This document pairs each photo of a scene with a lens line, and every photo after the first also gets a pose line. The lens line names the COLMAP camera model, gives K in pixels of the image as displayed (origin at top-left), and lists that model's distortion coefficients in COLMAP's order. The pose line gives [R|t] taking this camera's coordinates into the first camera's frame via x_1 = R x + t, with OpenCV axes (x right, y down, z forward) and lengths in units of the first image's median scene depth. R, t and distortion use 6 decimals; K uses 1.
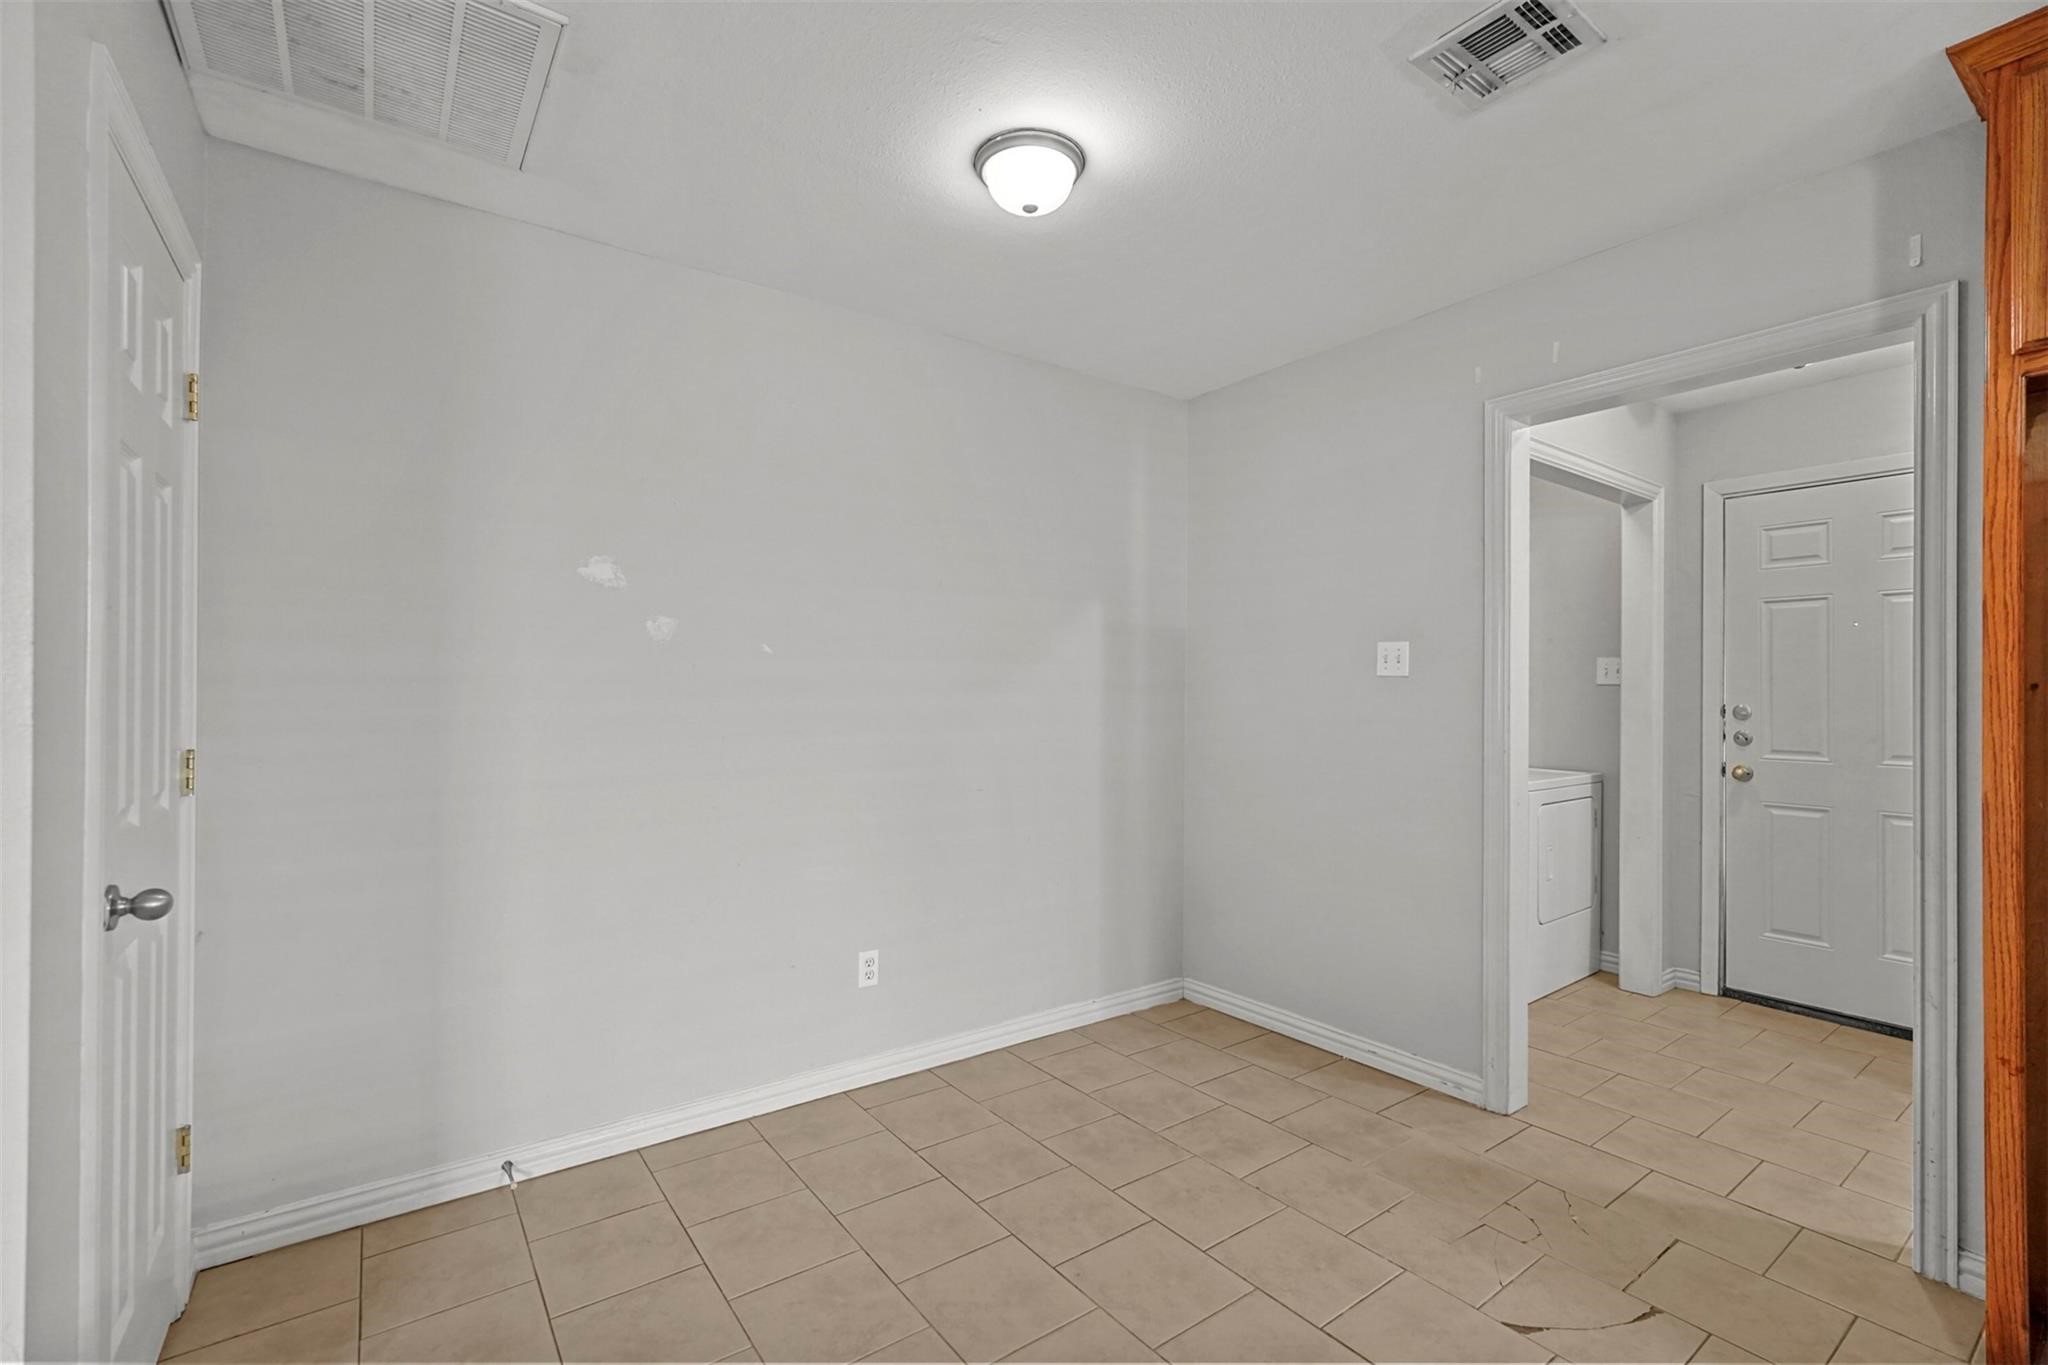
lens RADIAL K [[902.5, 0, 1020.8], [0, 902.5, 684.7], [0, 0, 1]] dist [-0.019093, 0.010574]
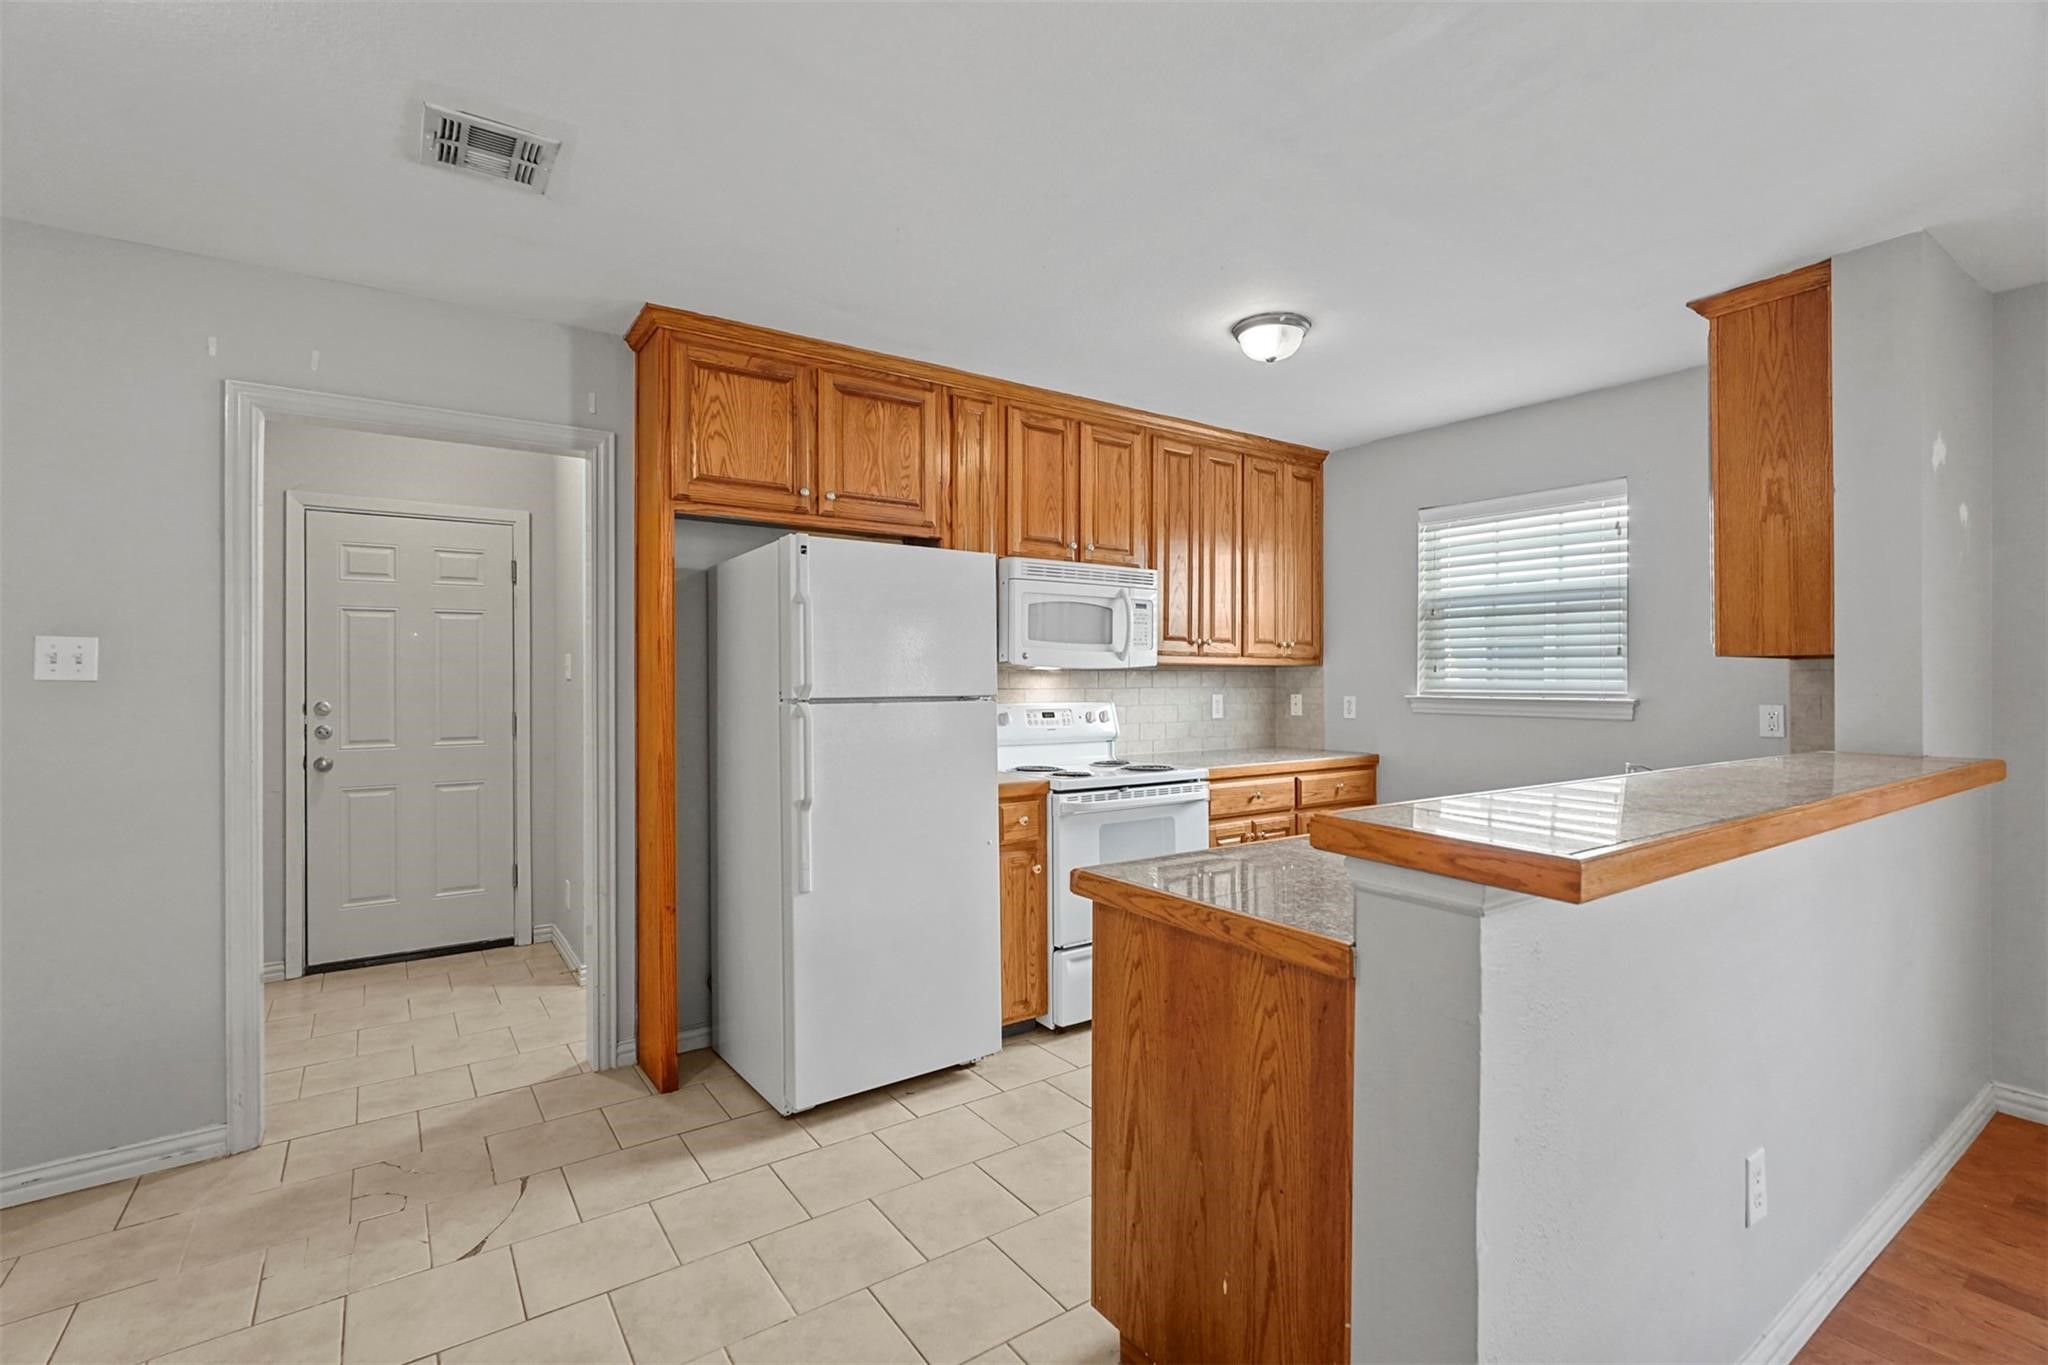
lens RADIAL K [[922.8, 0, 1019.6], [0, 922.8, 678.2], [0, 0, 1]] dist [-0.005821, 0.000318]
pose [[0.018331, -0.007422, 0.999804, -0.370368], [-0.003161, 0.999967, 0.007482, -0.021457], [-0.999827, -0.003298, 0.018307, 0.164535]]
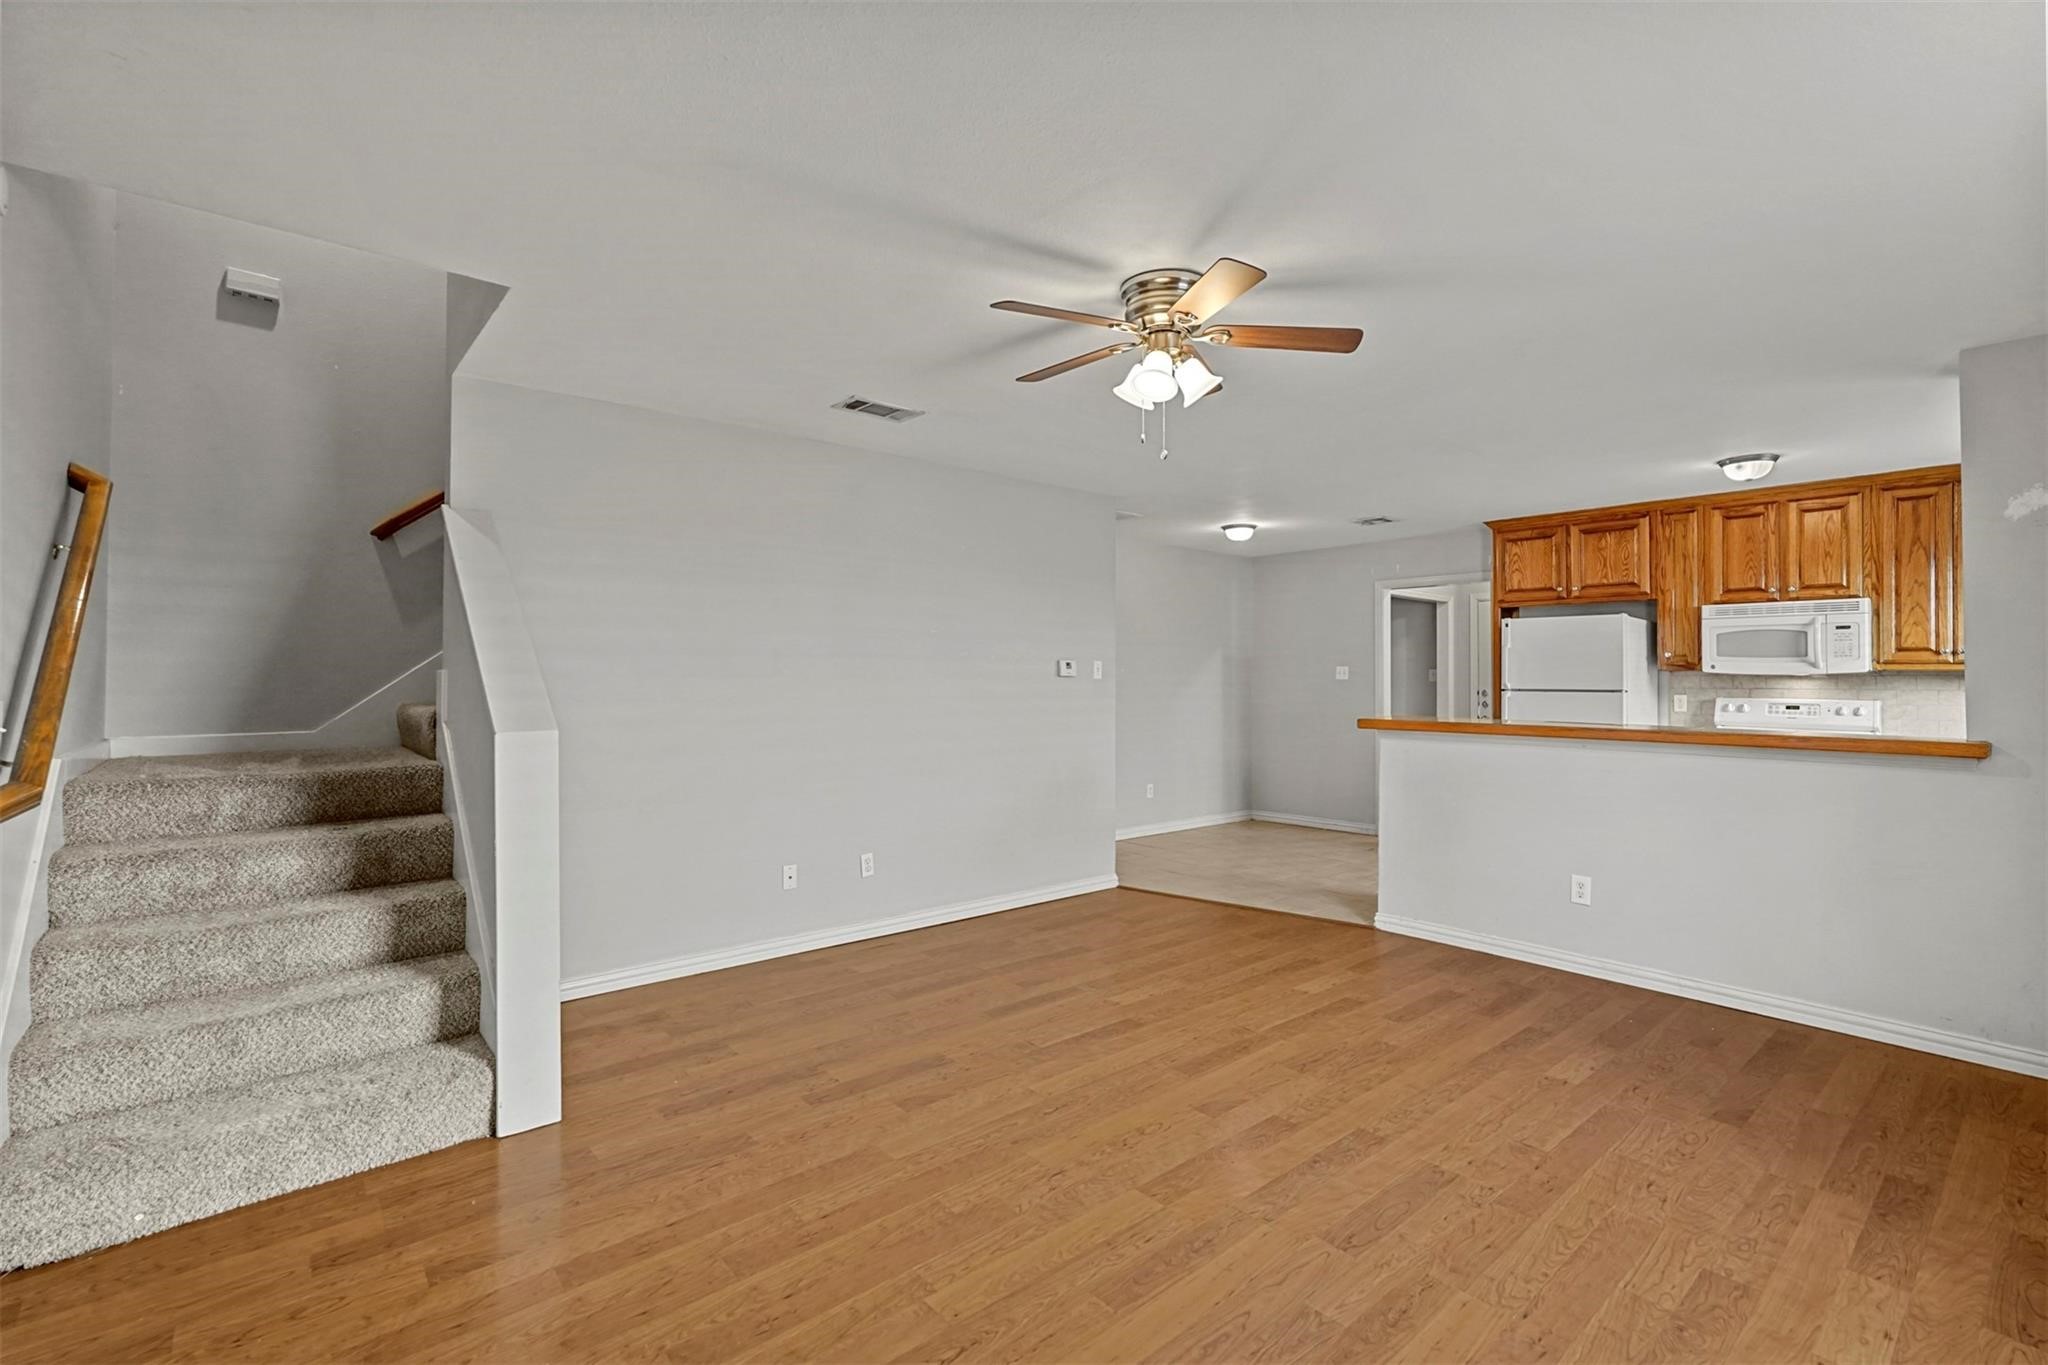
lens RADIAL K [[916.7, 0, 1023.5], [0, 916.7, 659.6], [0, 0, 1]] dist [-0.001151, 0.001169]
pose [[0.996582, 0.000085, 0.082604, -0.749777], [0.001174, 0.999884, -0.015198, -0.029185], [-0.082596, 0.015244, 0.996467, -1.623534]]
